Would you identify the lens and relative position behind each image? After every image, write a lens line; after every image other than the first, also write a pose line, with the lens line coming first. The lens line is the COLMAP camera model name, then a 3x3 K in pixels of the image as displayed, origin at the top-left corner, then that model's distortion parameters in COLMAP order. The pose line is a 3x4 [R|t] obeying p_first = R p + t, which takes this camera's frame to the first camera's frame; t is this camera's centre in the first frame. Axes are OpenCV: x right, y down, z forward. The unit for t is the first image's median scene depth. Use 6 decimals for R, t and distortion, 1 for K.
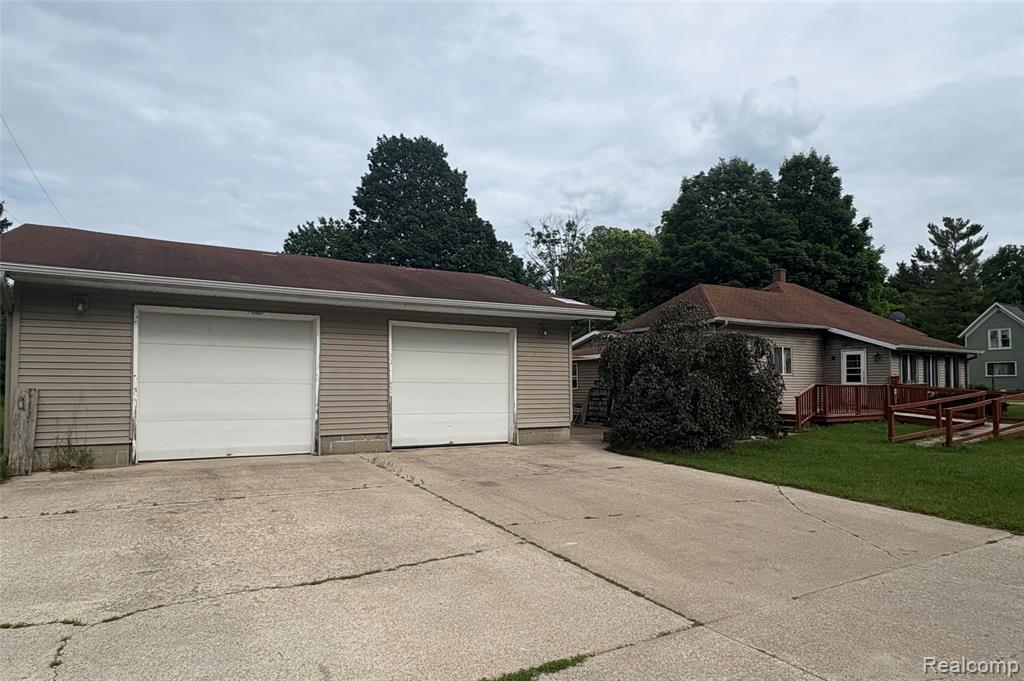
lens RADIAL K [[582.4, 0, 496.1], [0, 582.4, 365.5], [0, 0, 1]] dist [-0.002993, -0.001176]
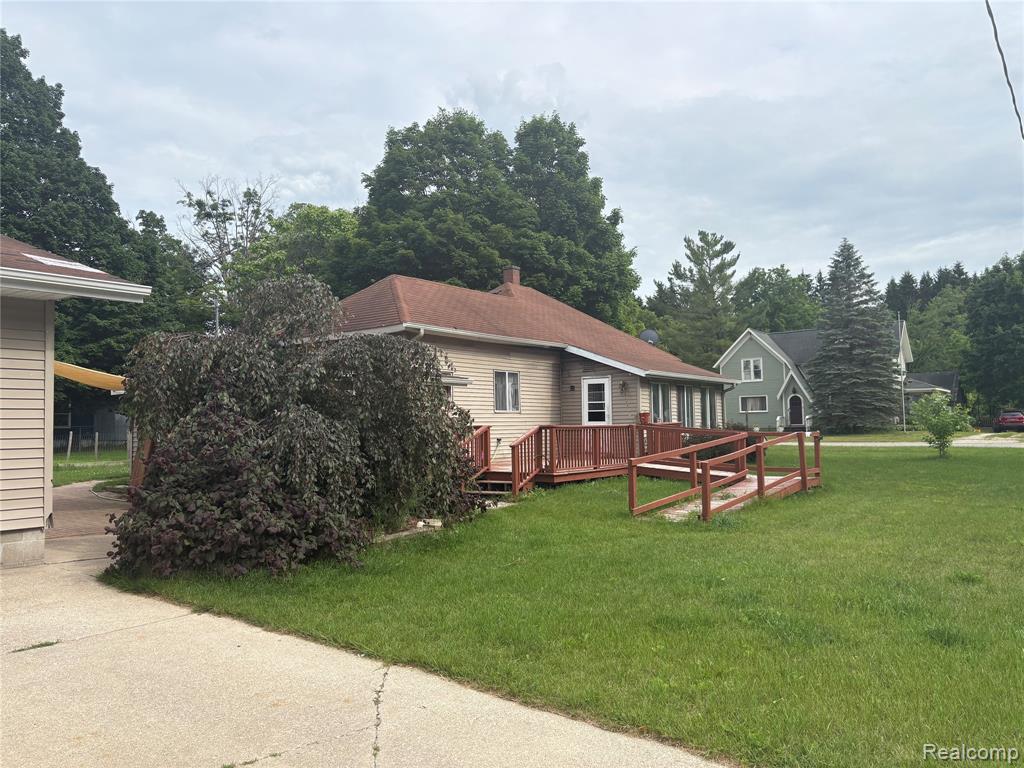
lens RADIAL K [[766.5, 0, 505.2], [0, 766.5, 389.9], [0, 0, 1]] dist [0.071605, -0.082615]
pose [[0.917715, 0.003143, 0.397227, 0.091036], [0.002976, 0.999886, -0.014786, 0.002187], [-0.397228, 0.014751, 0.917601, 0.116917]]
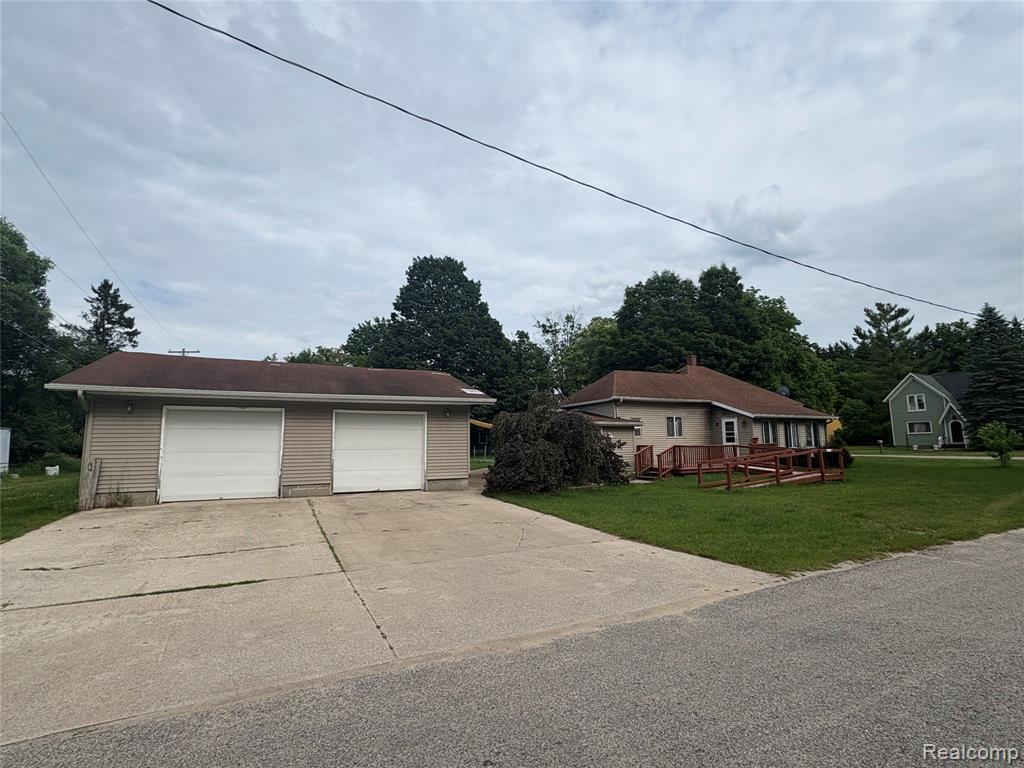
lens RADIAL K [[485.5, 0, 512.0], [0, 485.5, 384.0], [0, 0, 1]] dist [-0.002088, -0.000238]
pose [[0.998281, -0.020297, -0.054981, 0.128927], [0.015185, 0.995658, -0.091839, -0.006893], [0.056606, 0.090847, 0.994255, -0.092365]]
